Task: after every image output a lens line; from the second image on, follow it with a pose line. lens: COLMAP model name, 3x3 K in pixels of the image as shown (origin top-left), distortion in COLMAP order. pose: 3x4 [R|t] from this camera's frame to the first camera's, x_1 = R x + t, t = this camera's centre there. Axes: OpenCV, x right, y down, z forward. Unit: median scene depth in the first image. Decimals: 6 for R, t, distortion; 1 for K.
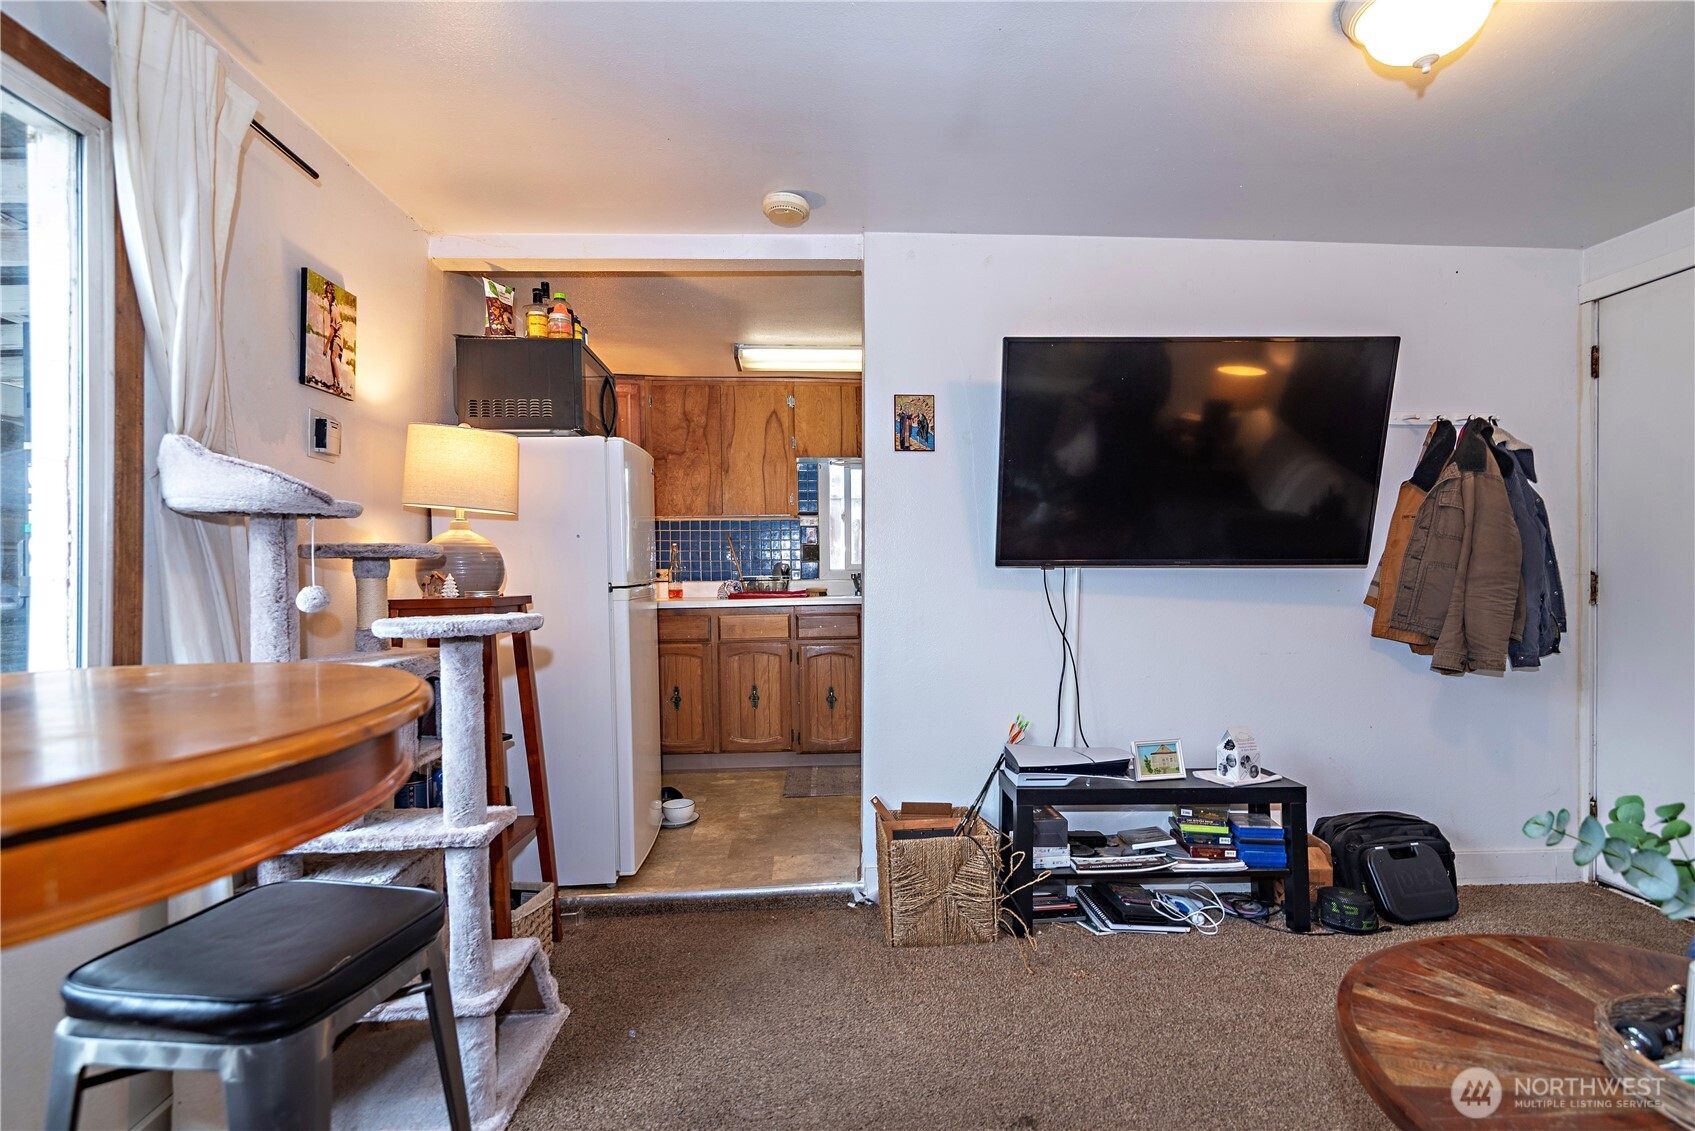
lens RADIAL K [[810.8, 0, 836.9], [0, 810.8, 569.6], [0, 0, 1]] dist [0.006274, -0.001640]
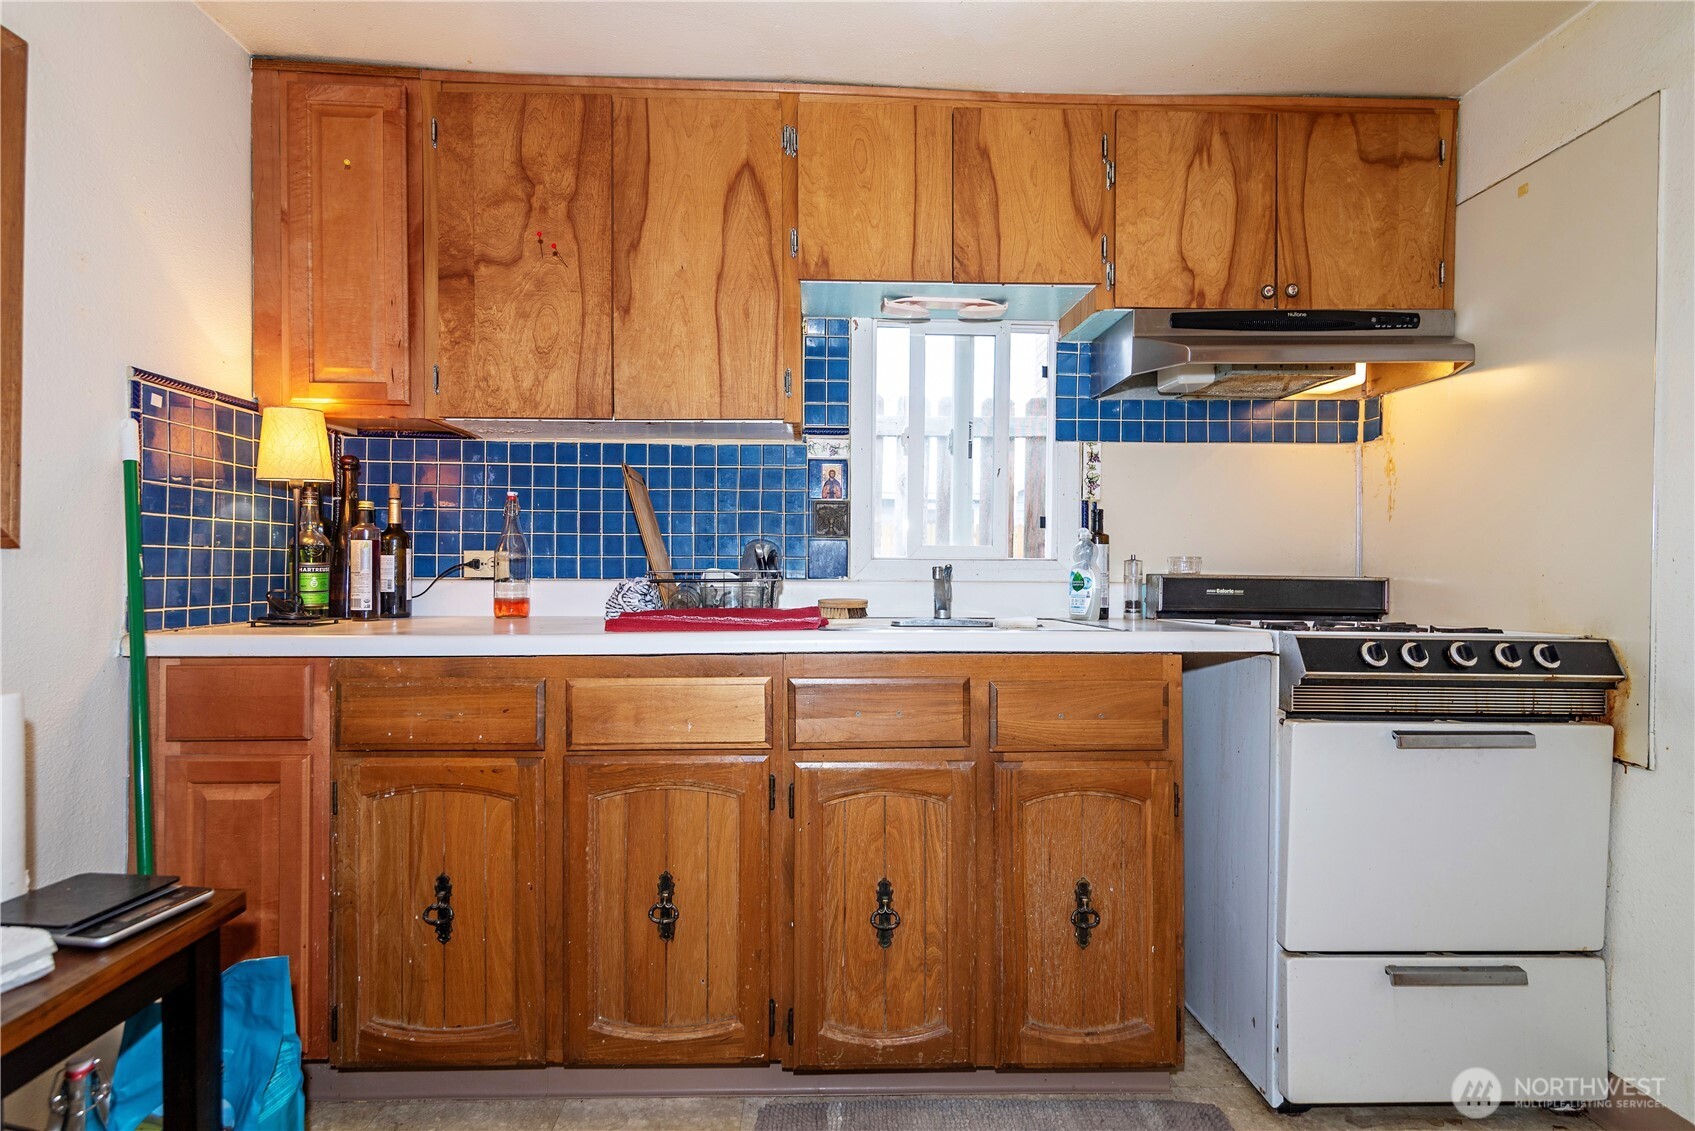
lens RADIAL K [[810.8, 0, 860.9], [0, 810.8, 567.0], [0, 0, 1]] dist [0.006274, -0.001640]
pose [[0.999888, 0.014255, 0.004534, -0.018363], [-0.014263, 0.999897, 0.001843, 0.004673], [-0.004507, -0.001908, 0.999988, 0.593801]]
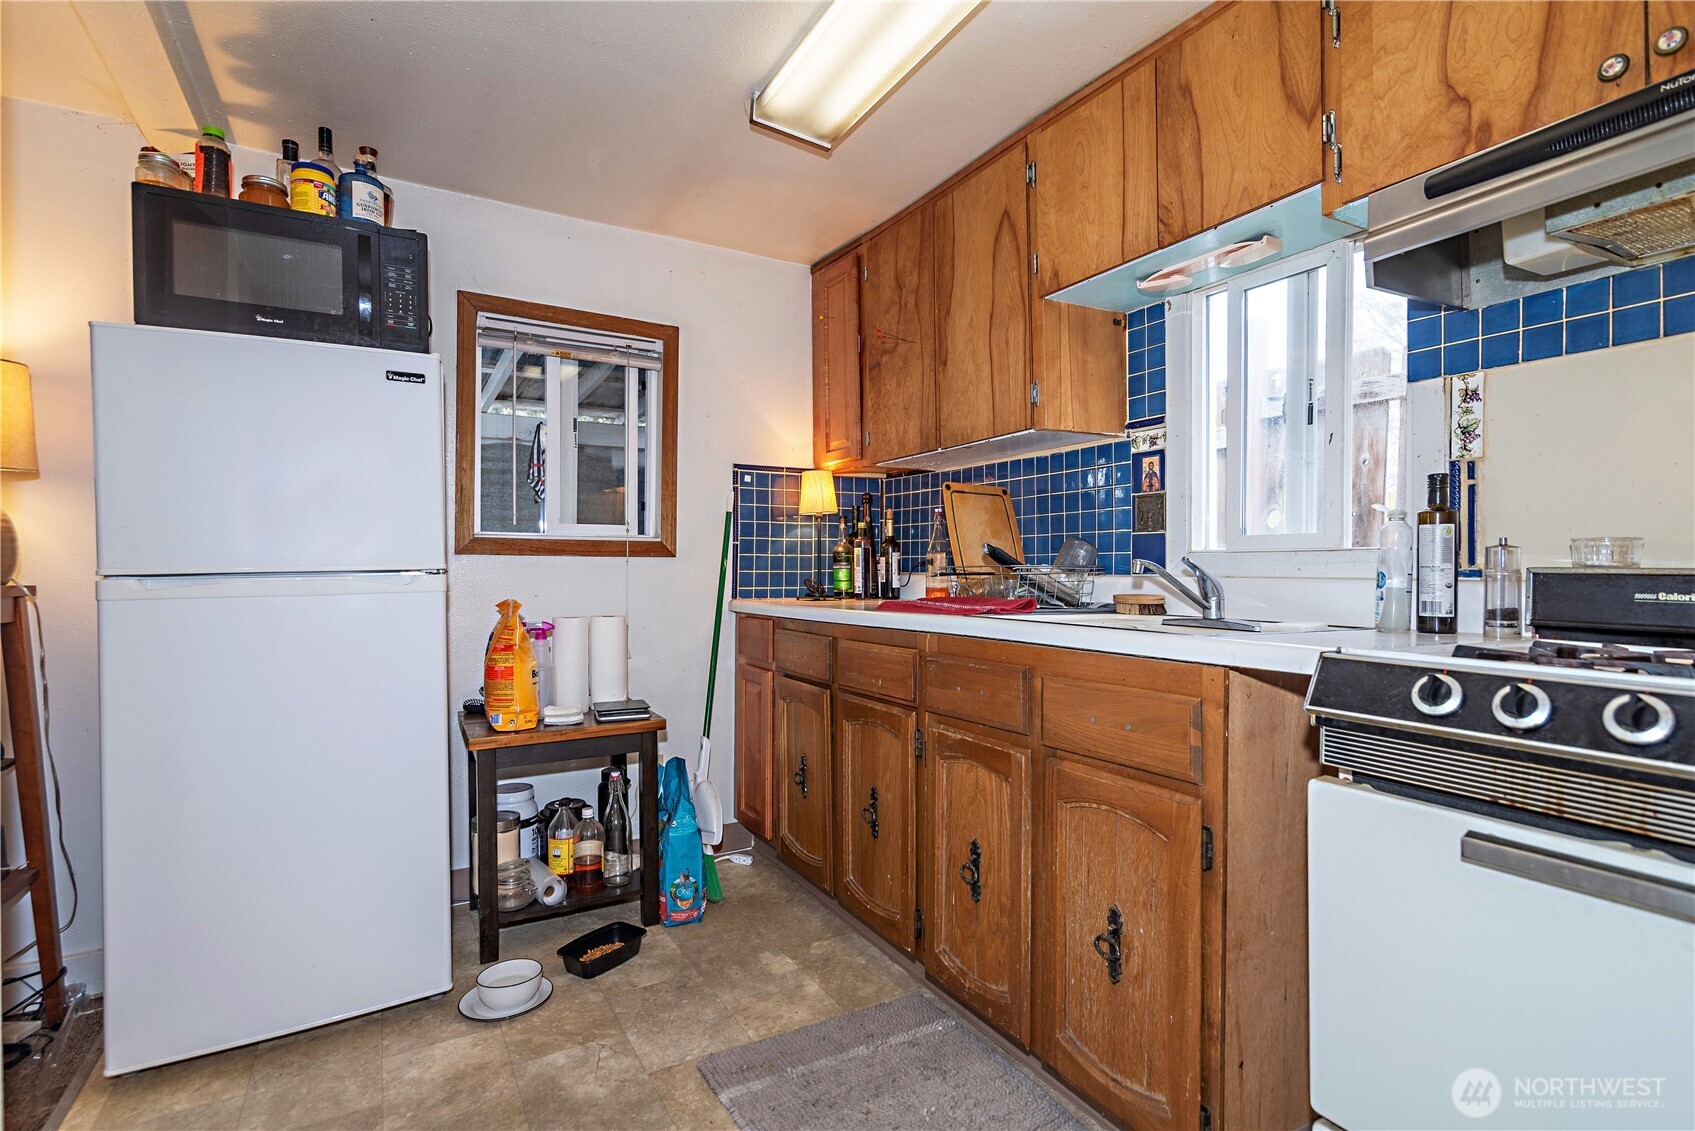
lens RADIAL K [[810.8, 0, 844.6], [0, 810.8, 567.6], [0, 0, 1]] dist [0.006274, -0.001640]
pose [[0.467621, 0.008451, -0.883889, 0.295221], [-0.001388, 0.999960, 0.008826, 0.005133], [0.883928, -0.002900, 0.467614, 0.700249]]
